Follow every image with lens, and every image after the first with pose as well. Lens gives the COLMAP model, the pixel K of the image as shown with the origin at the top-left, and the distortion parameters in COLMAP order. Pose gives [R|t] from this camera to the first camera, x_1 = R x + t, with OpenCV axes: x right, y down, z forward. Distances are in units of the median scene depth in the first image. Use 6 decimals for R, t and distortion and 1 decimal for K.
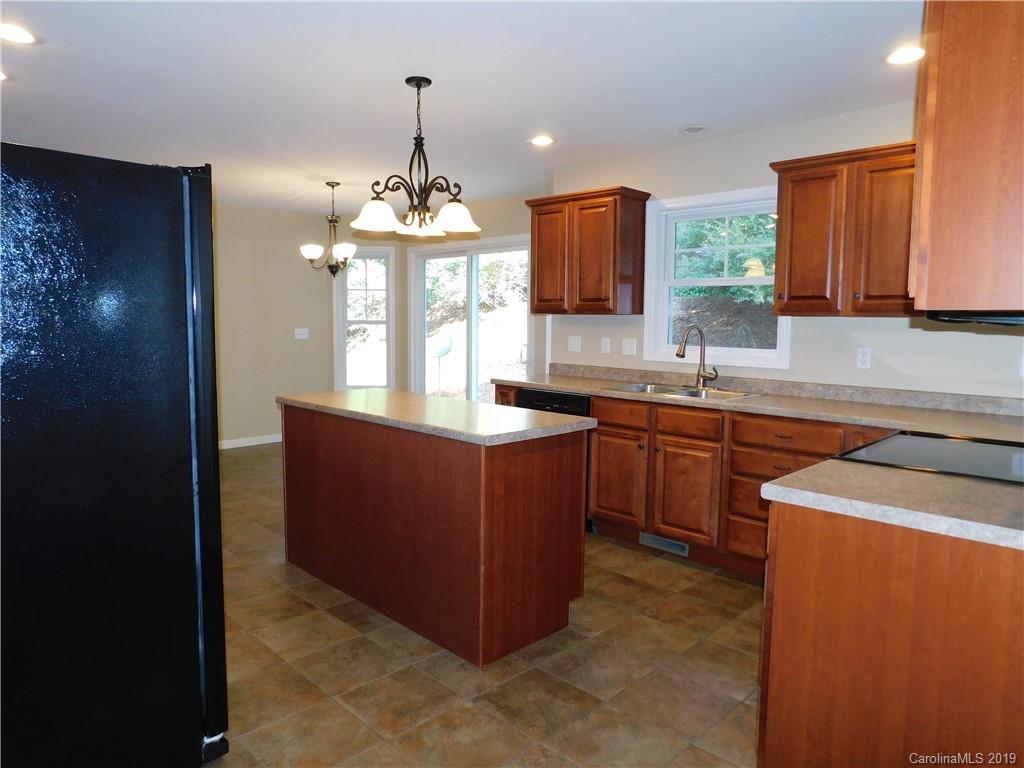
lens RADIAL K [[676.7, 0, 512.0], [0, 676.7, 384.0], [0, 0, 1]] dist [-0.066724, 0.057033]
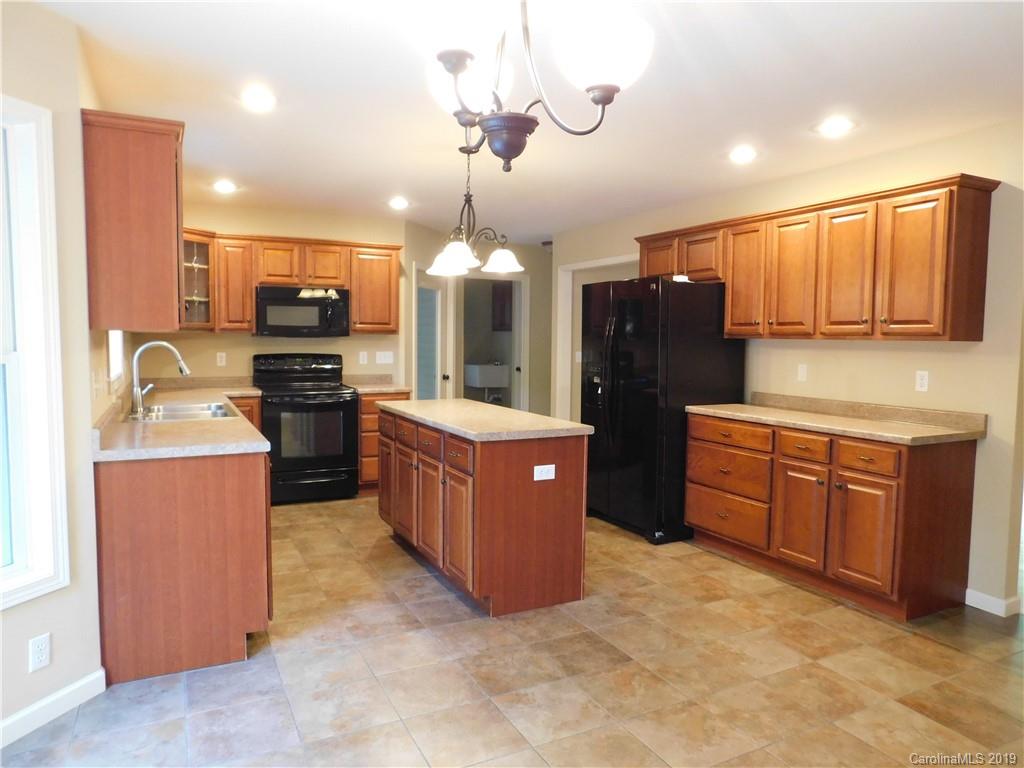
lens RADIAL K [[674.6, 0, 512.0], [0, 674.6, 384.0], [0, 0, 1]] dist [-0.076045, 0.060564]
pose [[-0.951407, -0.039686, 0.305370, -0.404716], [0.011684, 0.986294, 0.164582, -0.149866], [-0.307716, 0.160152, -0.937903, 1.461115]]
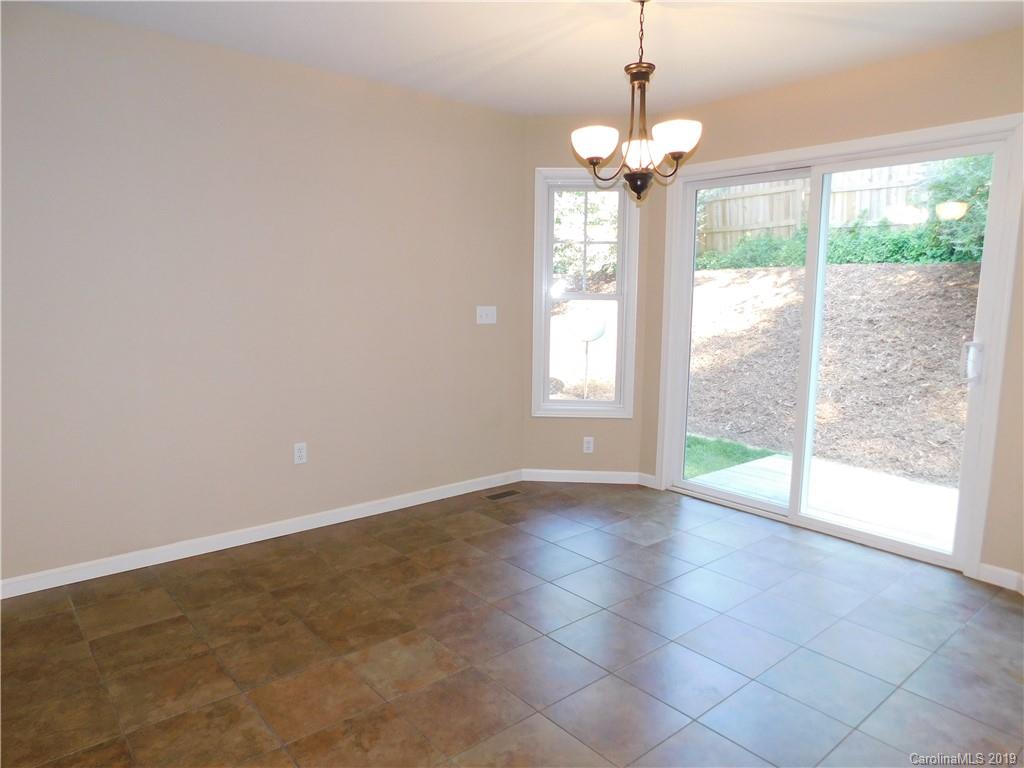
lens RADIAL K [[676.7, 0, 512.0], [0, 676.7, 384.0], [0, 0, 1]] dist [-0.066724, 0.057033]
pose [[0.997131, 0.013363, -0.074507, -0.378044], [-0.010413, 0.999152, 0.039848, -0.058493], [0.074976, -0.038958, 0.996424, 0.627921]]
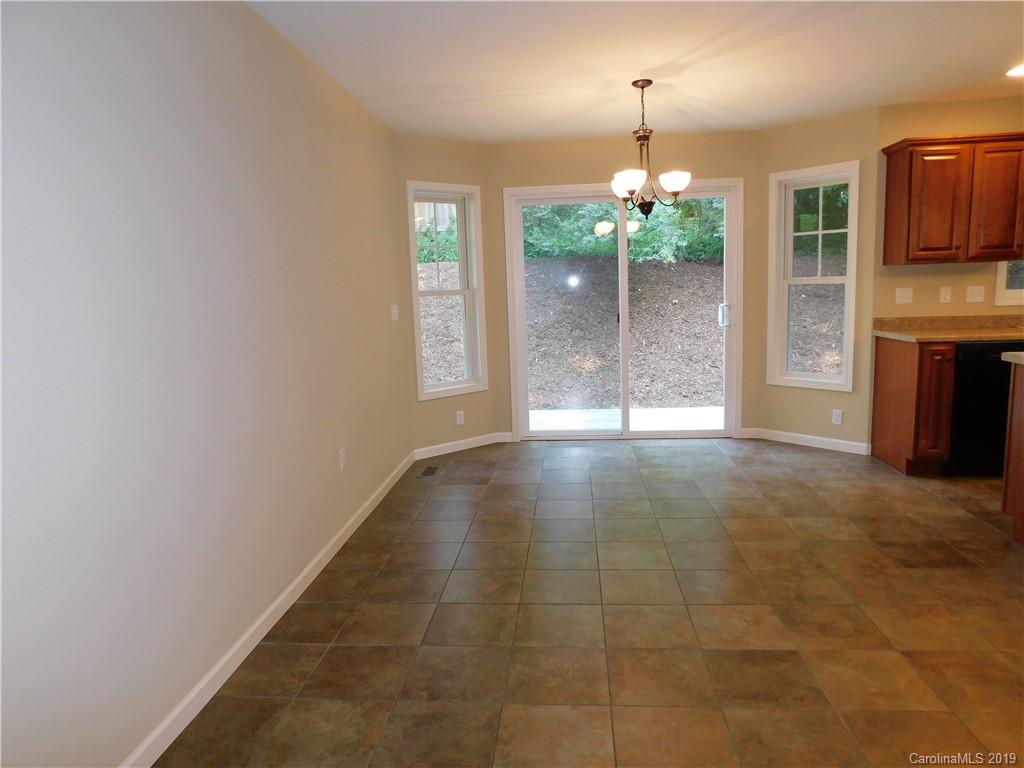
lens RADIAL K [[676.7, 0, 512.0], [0, 676.7, 384.0], [0, 0, 1]] dist [-0.066724, 0.057033]
pose [[0.761062, -0.128393, 0.635846, -1.000403], [0.104261, 0.991684, 0.075452, -0.067883], [-0.640246, 0.008870, 0.768119, 0.663034]]
